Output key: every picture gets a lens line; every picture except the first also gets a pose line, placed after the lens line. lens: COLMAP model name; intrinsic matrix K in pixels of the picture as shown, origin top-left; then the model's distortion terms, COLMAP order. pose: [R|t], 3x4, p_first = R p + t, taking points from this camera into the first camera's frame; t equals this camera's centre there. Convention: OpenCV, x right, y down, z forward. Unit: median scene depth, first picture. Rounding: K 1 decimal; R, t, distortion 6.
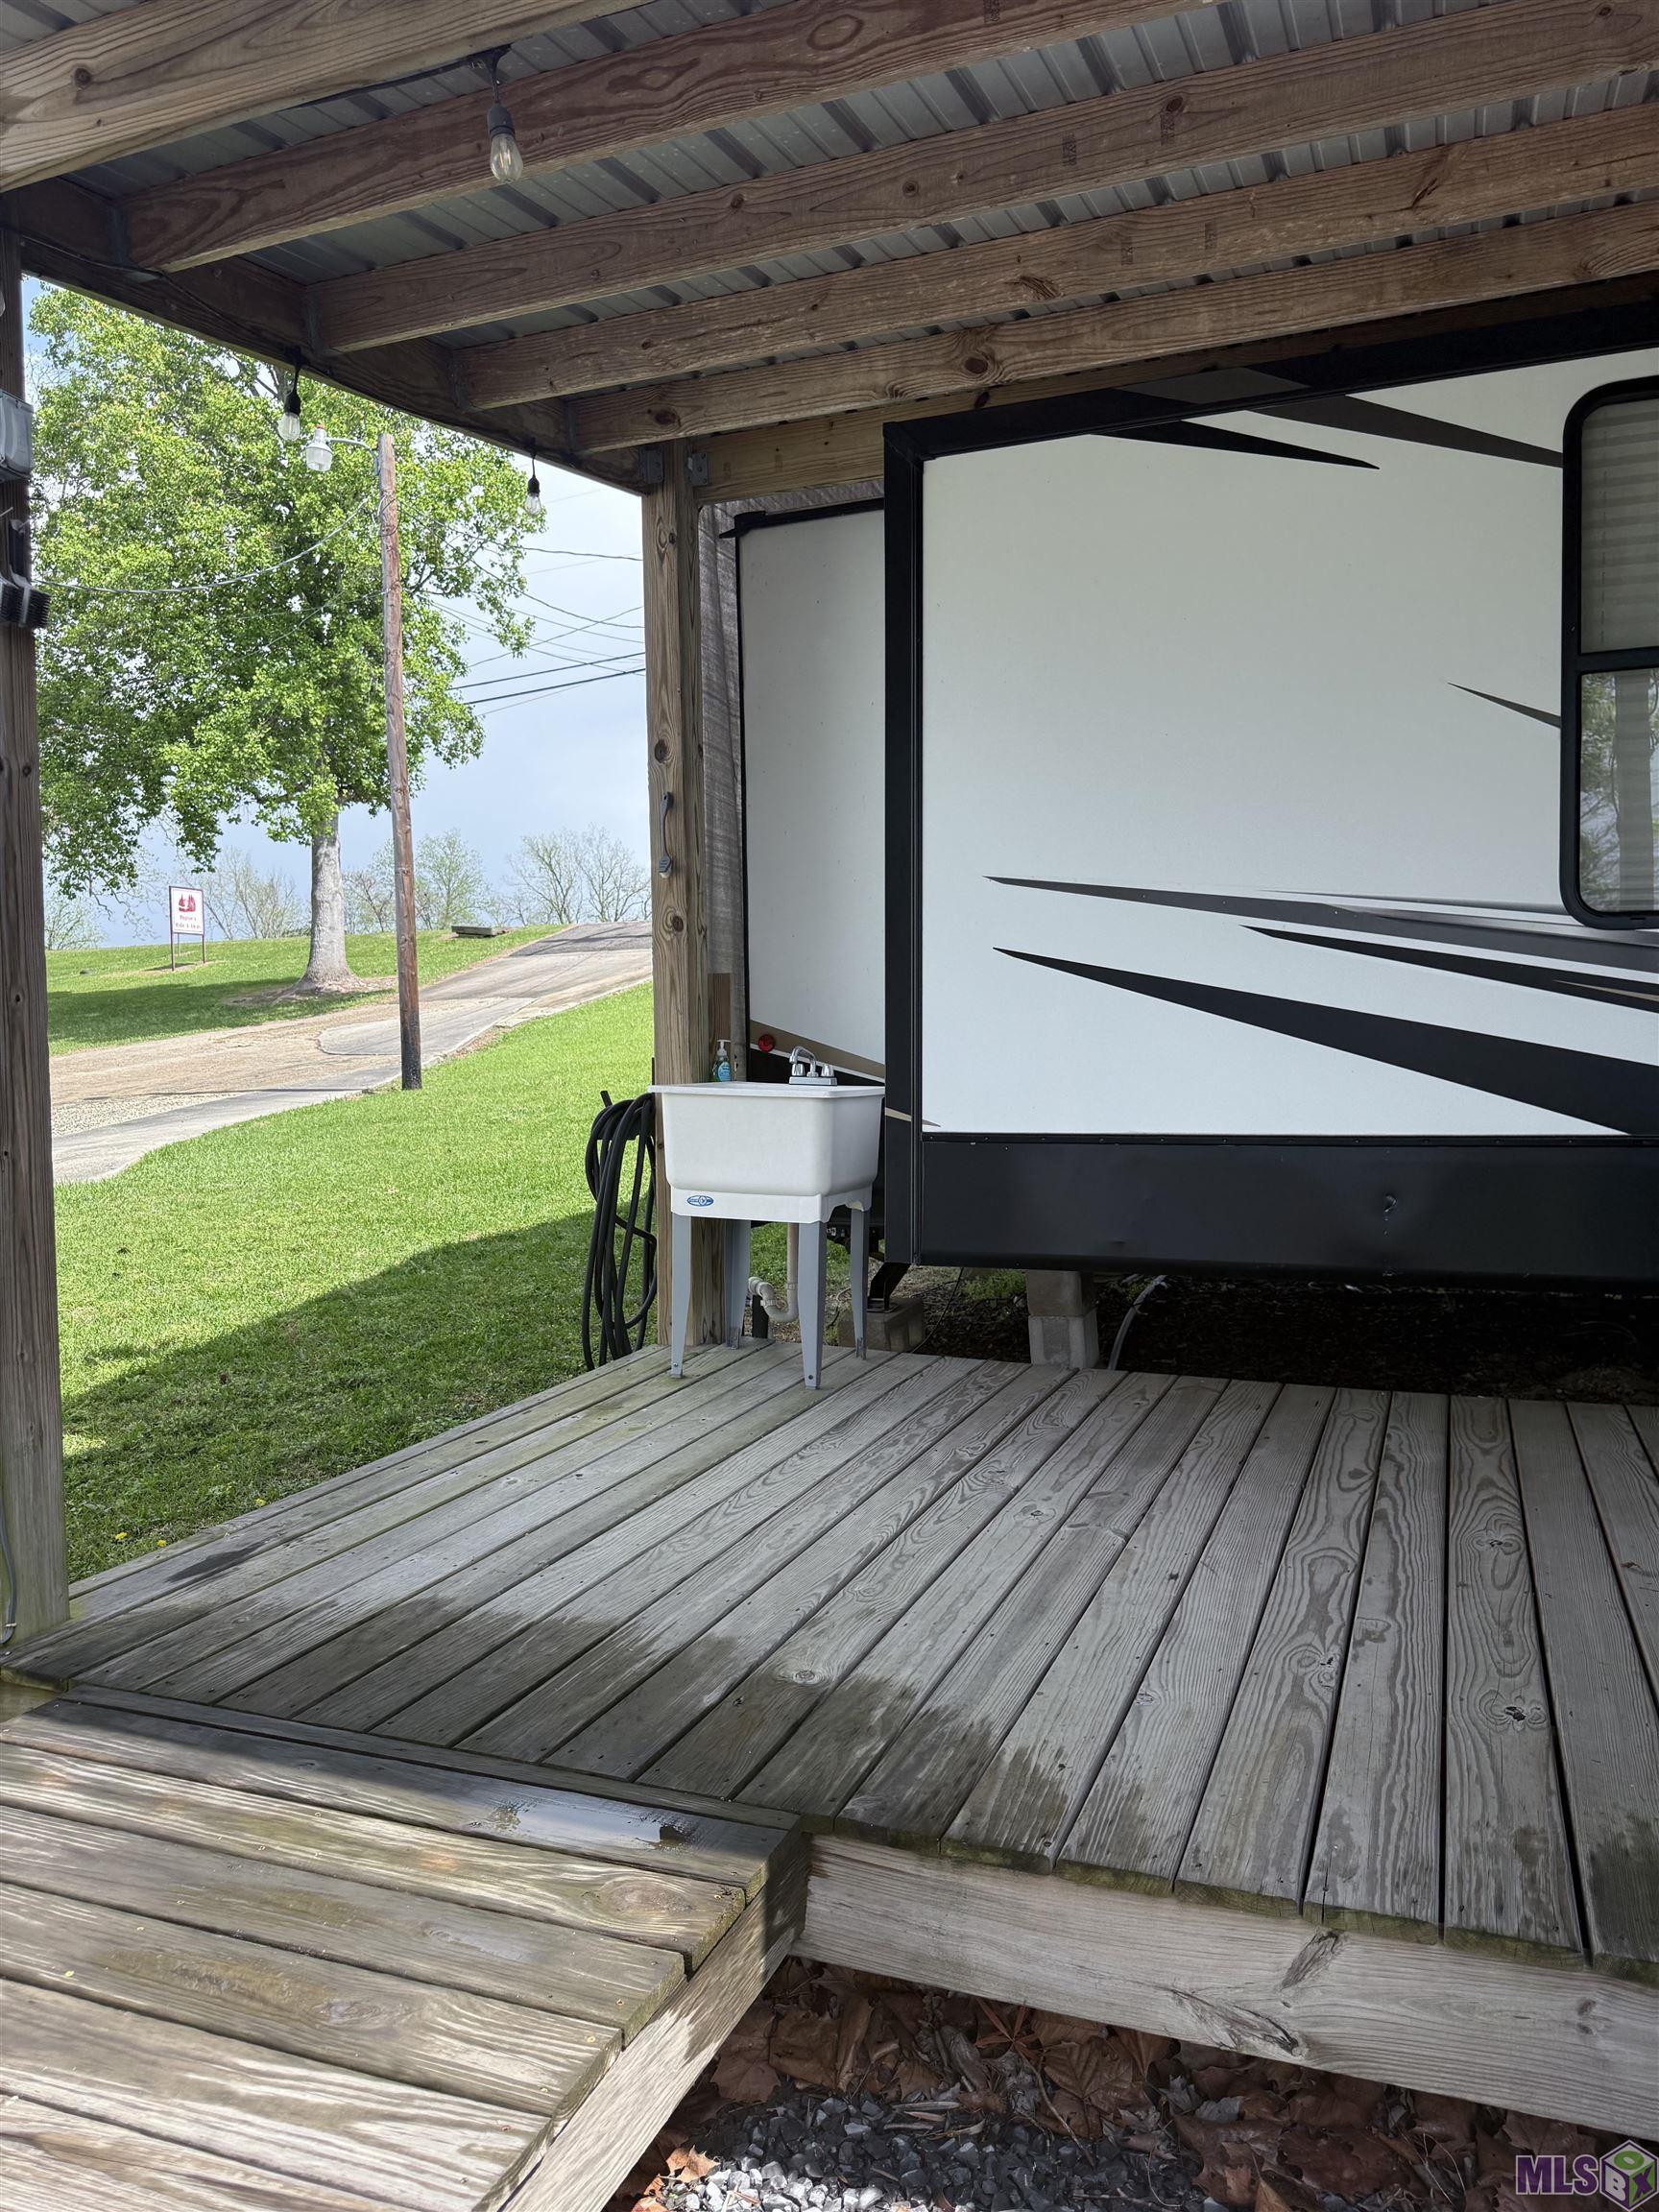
lens RADIAL K [[1564.5, 0, 829.5], [0, 1564.5, 1106.0], [0, 0, 1]] dist [0.084746, -0.148535]
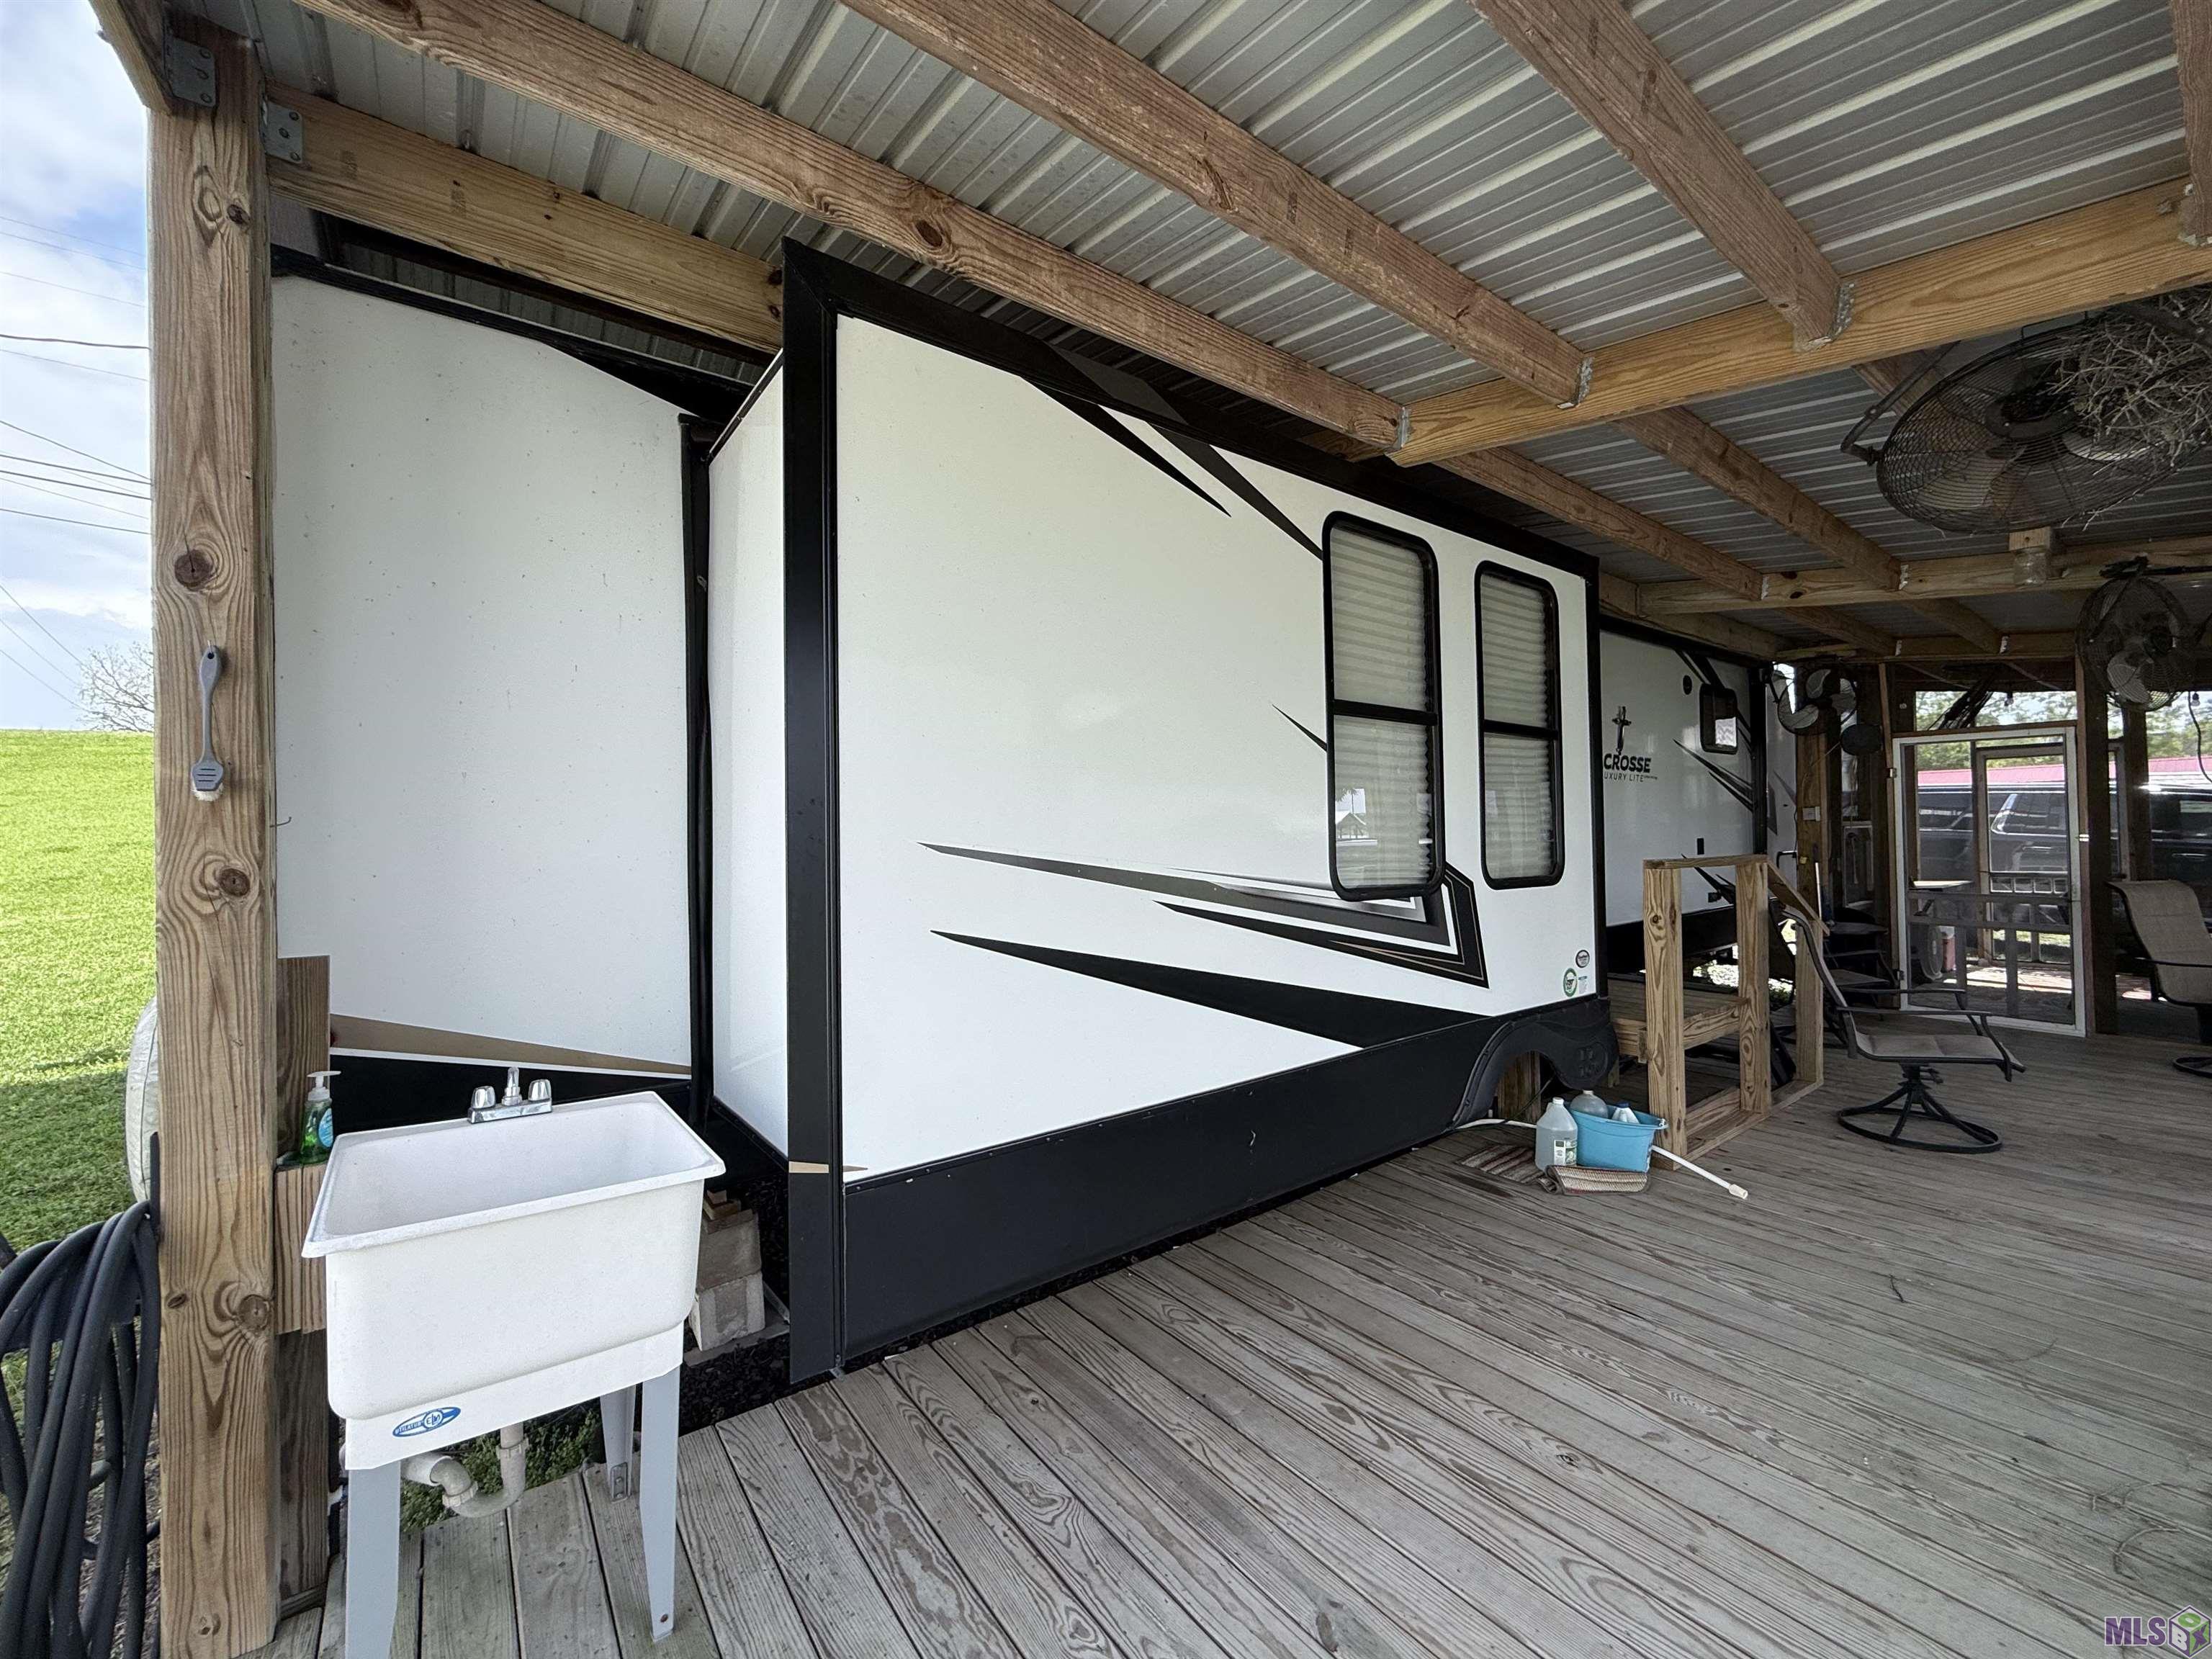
lens RADIAL K [[883.0, 0, 1106.0], [0, 883.0, 829.5], [0, 0, 1]] dist [-0.002897, 0.000996]
pose [[0.523033, 0.014726, 0.852185, -0.257322], [0.036876, 0.998523, -0.039888, -0.141977], [-0.851514, 0.052288, 0.521718, 0.729788]]
